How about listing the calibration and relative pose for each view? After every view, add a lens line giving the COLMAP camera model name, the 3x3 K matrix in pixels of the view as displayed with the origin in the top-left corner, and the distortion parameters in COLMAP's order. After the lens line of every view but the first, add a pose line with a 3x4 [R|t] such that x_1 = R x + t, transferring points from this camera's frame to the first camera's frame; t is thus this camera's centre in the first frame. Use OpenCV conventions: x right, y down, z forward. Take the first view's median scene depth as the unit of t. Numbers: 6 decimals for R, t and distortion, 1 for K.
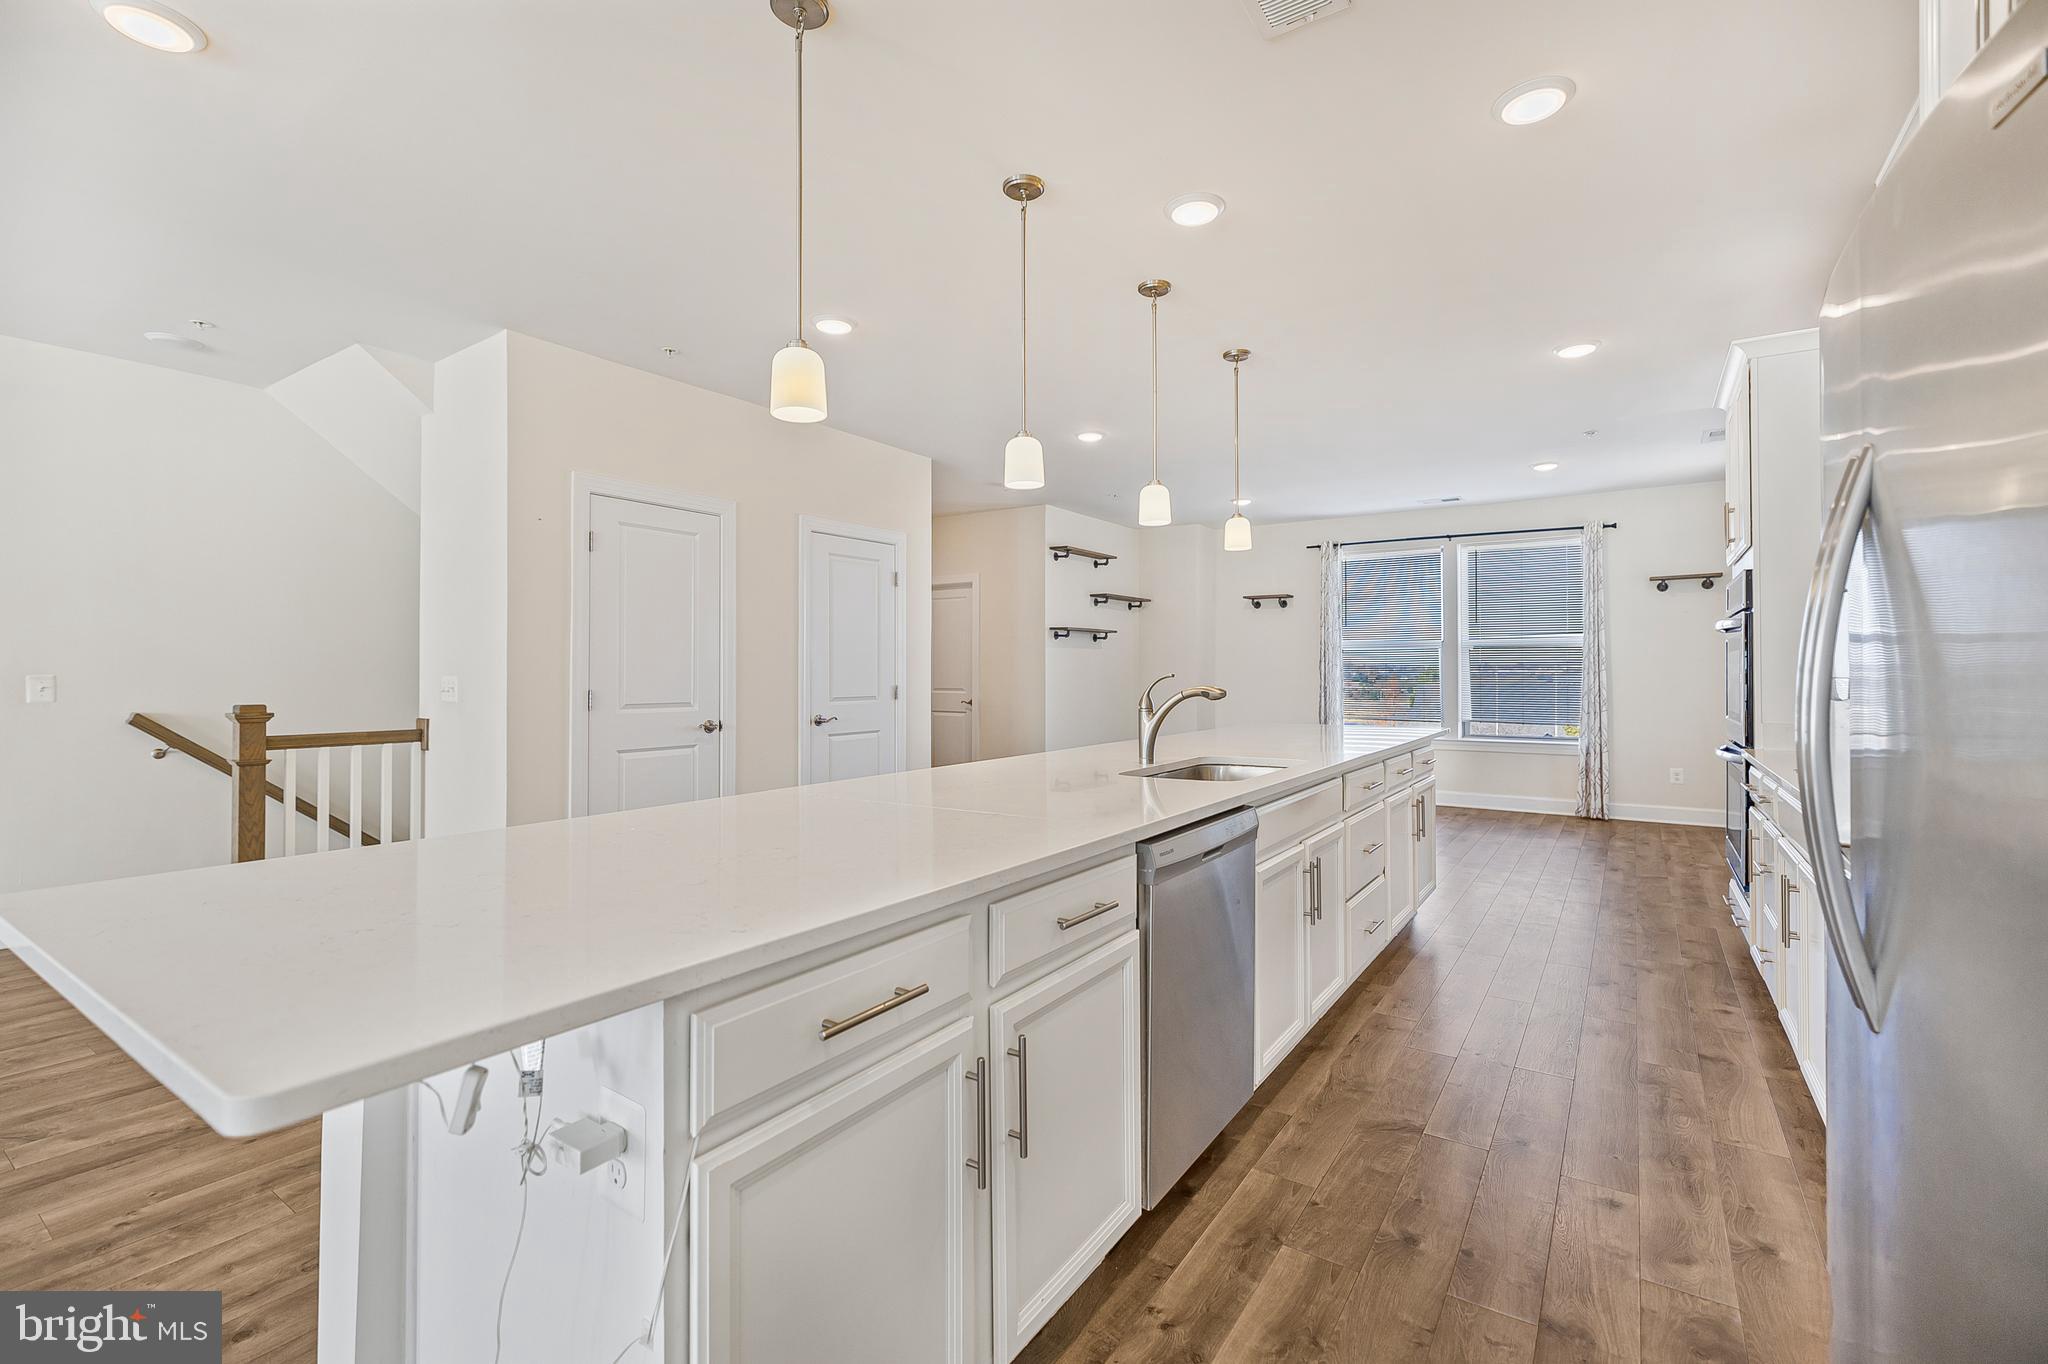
lens RADIAL K [[888.6, 0, 1033.1], [0, 888.6, 659.2], [0, 0, 1]] dist [0.000710, -0.000477]
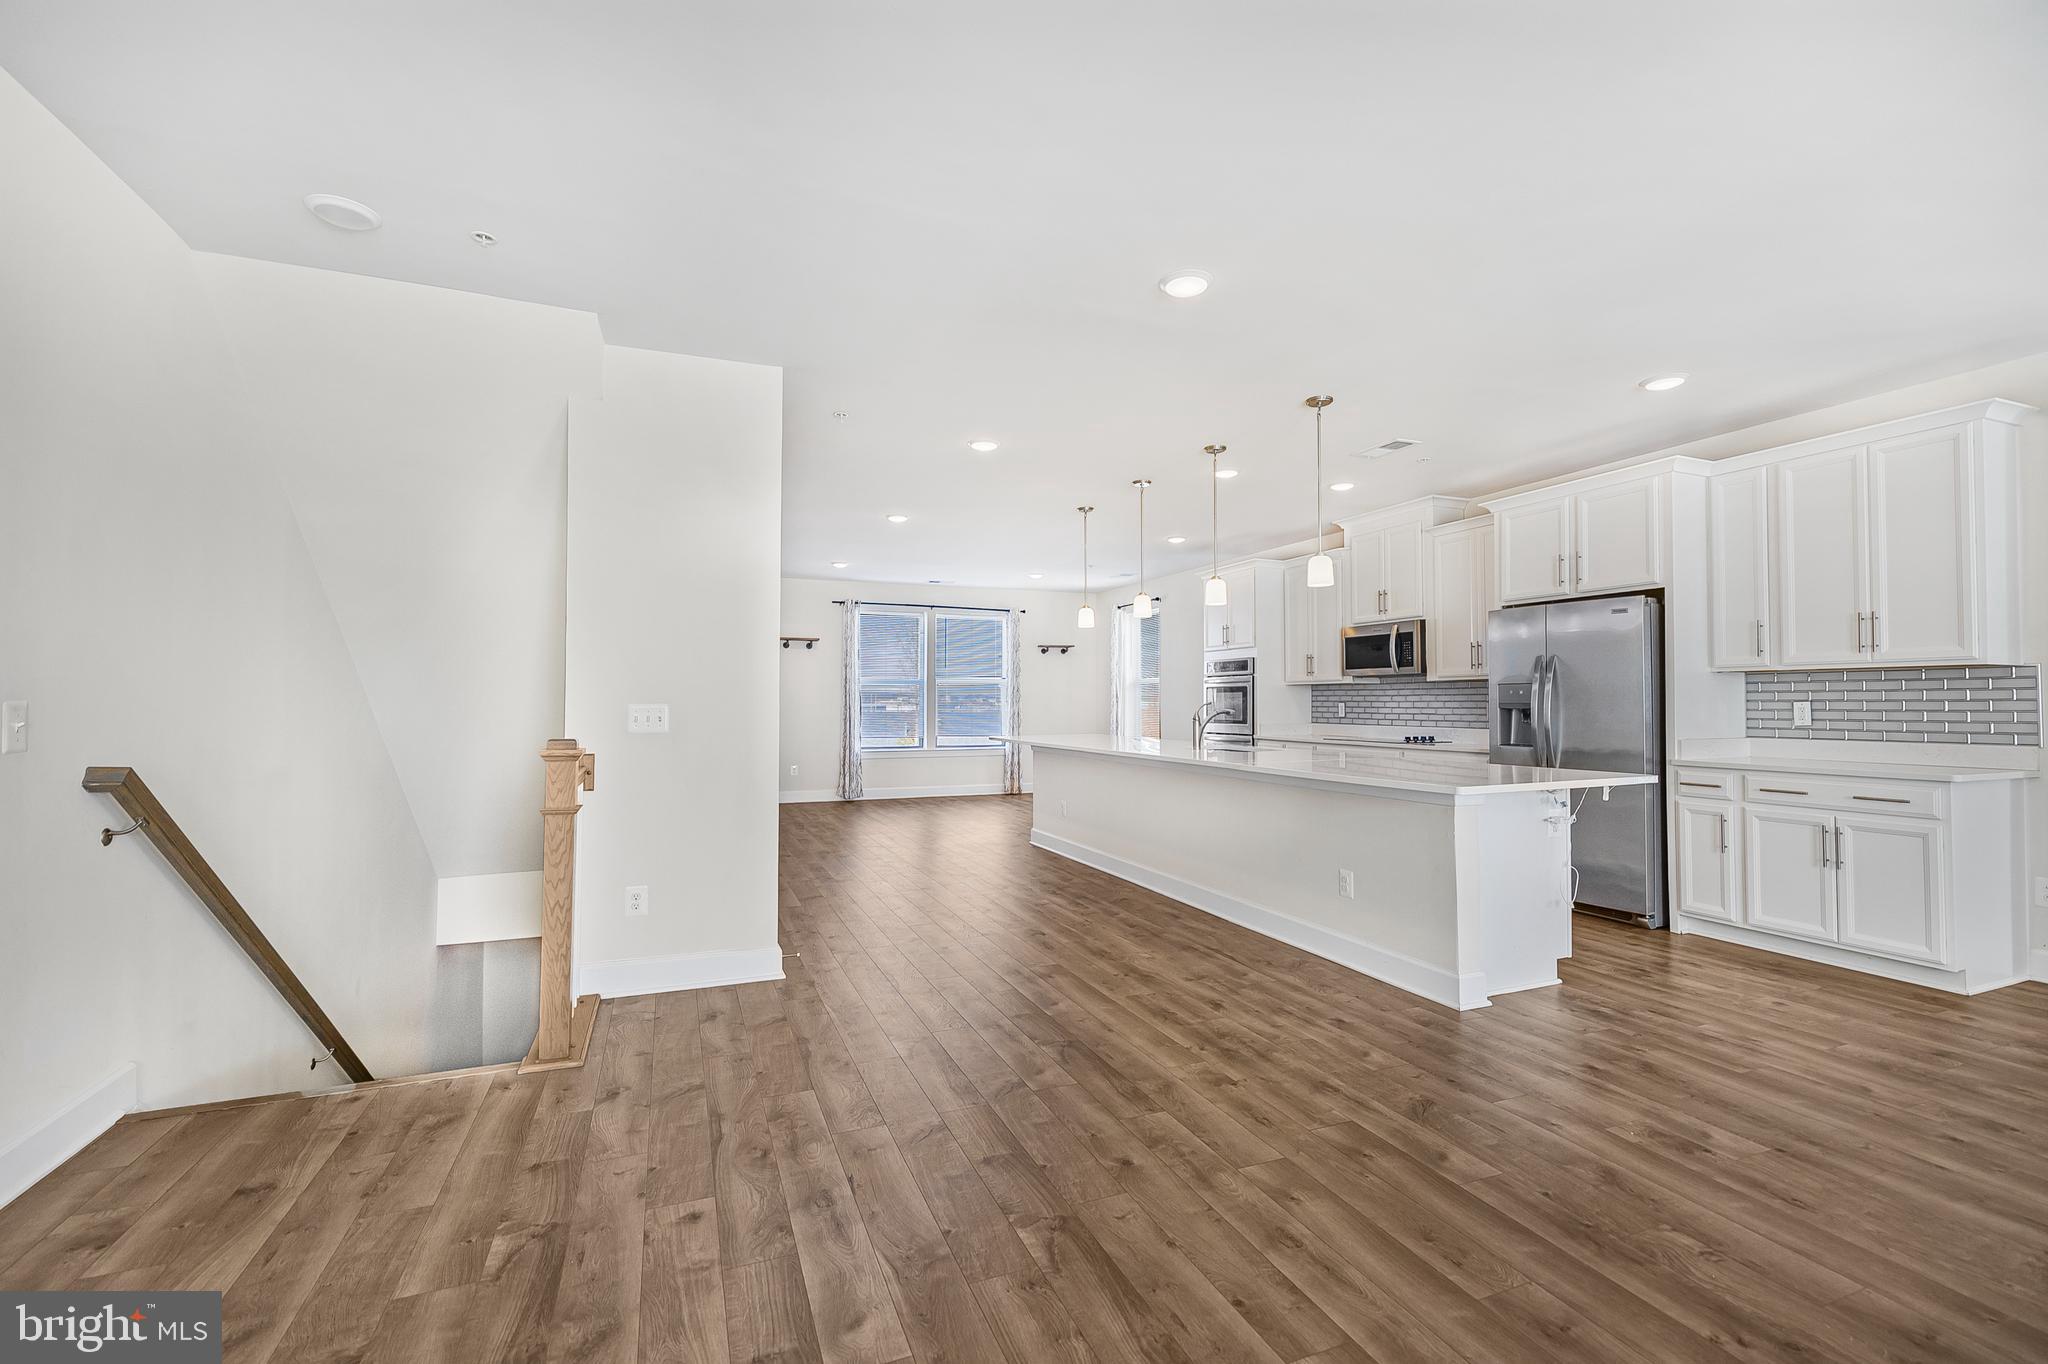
lens RADIAL K [[879.8, 0, 1023.0], [0, 879.8, 681.3], [0, 0, 1]] dist [0.000598, 0.000094]
pose [[0.559992, 0.021618, 0.828216, -1.154380], [-0.013573, 0.999765, -0.016918, 0.005747], [-0.828387, -0.001767, 0.560154, 0.178047]]
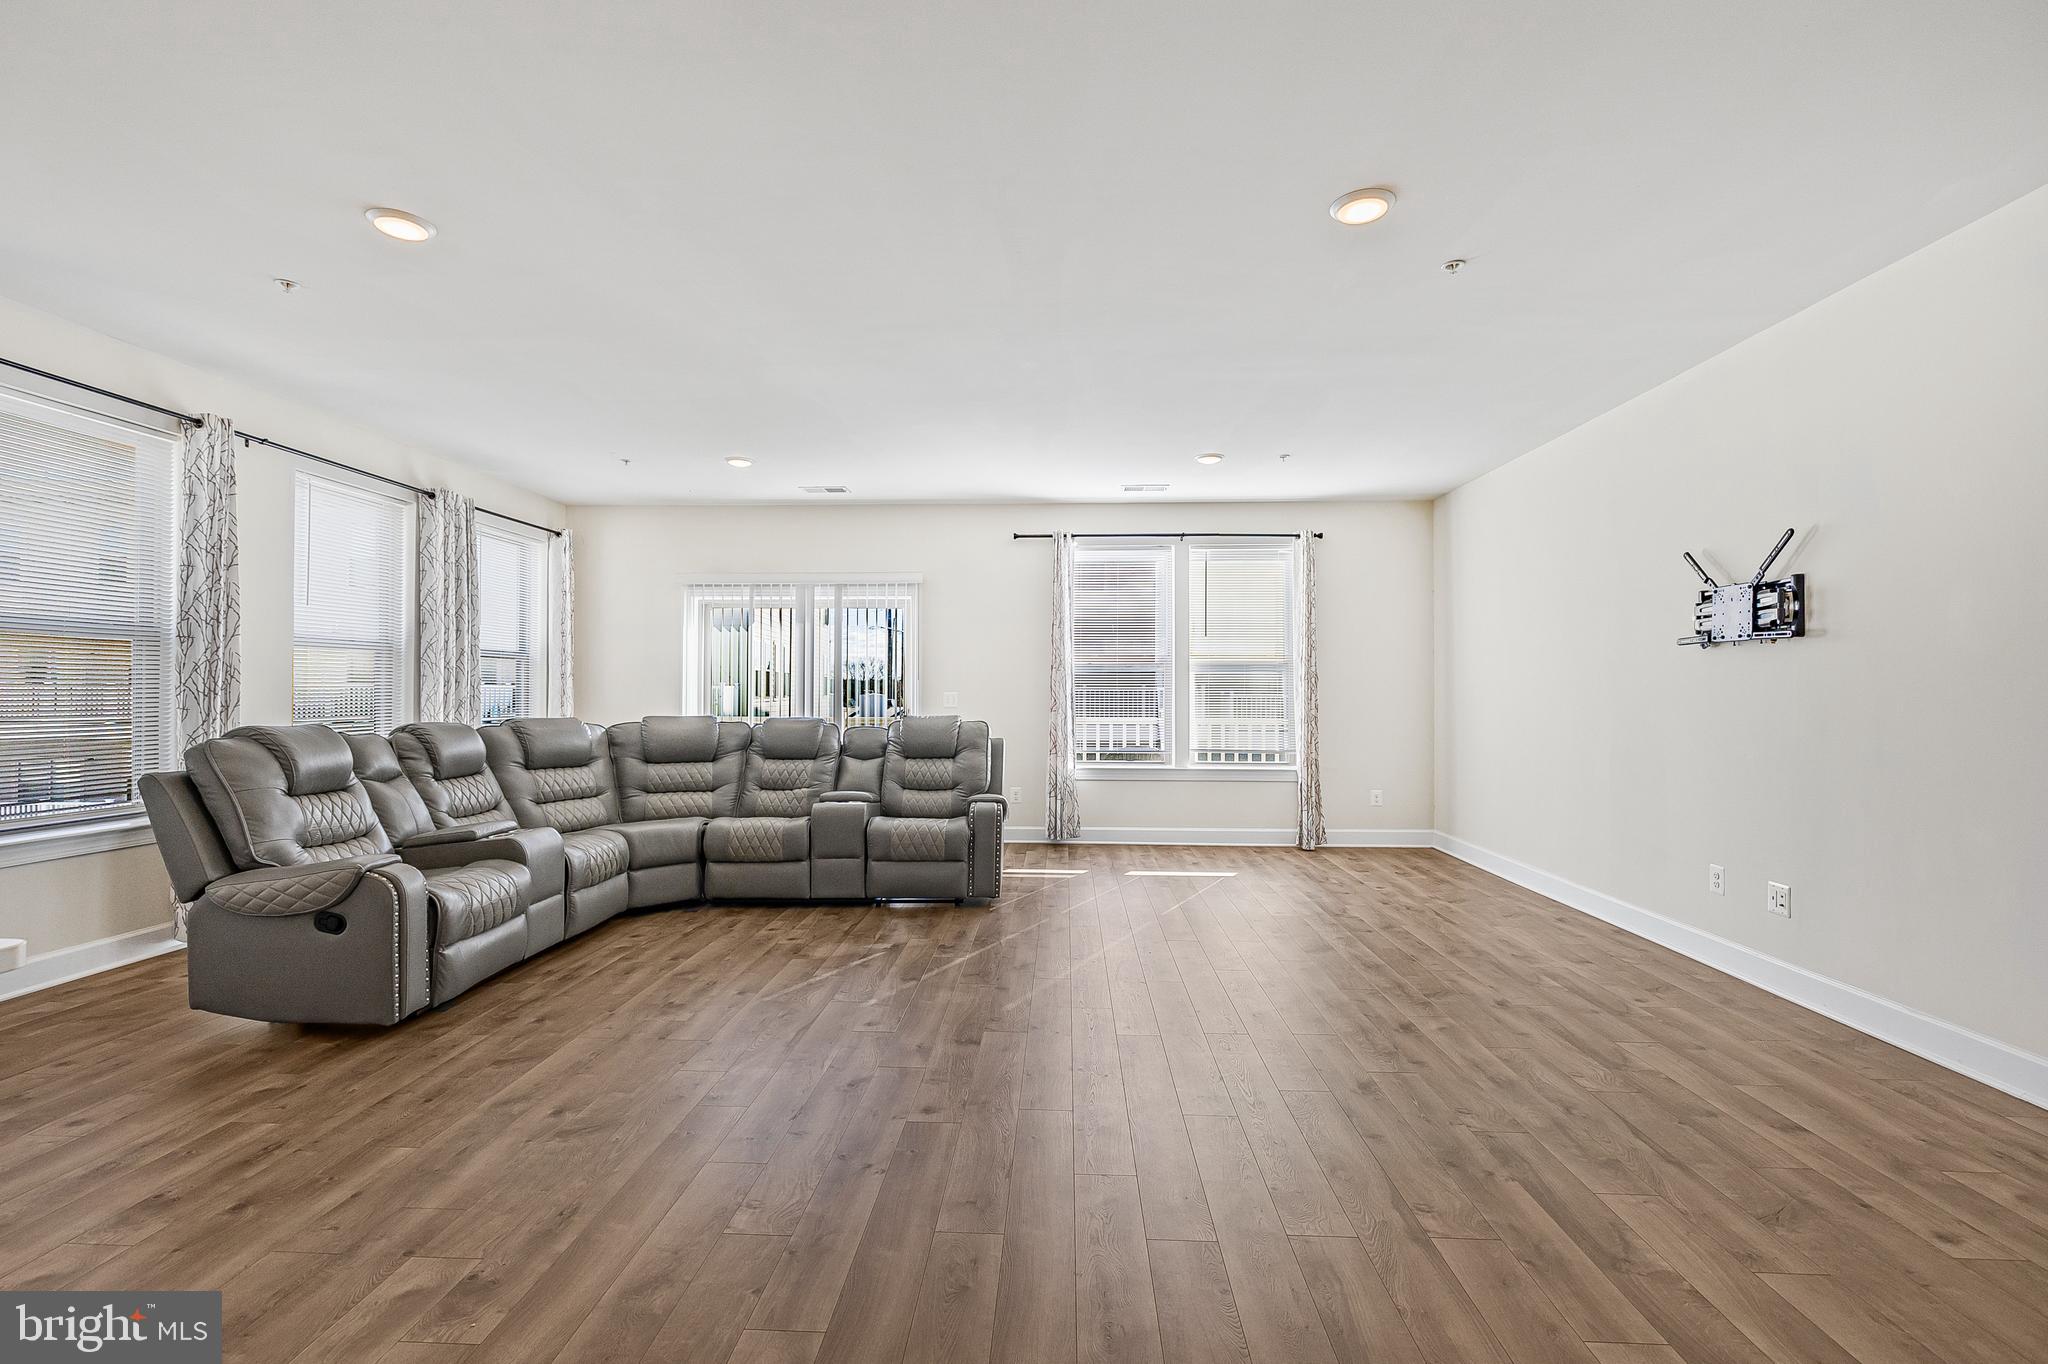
lens RADIAL K [[903.3, 0, 1024.0], [0, 903.3, 682.0], [0, 0, 1]] dist [0.000549, -0.000006]
pose [[-0.854803, -0.007336, -0.518900, -0.443841], [0.005040, 0.999736, -0.022437, 0.011924], [0.518928, -0.021795, -0.854540, 0.646950]]
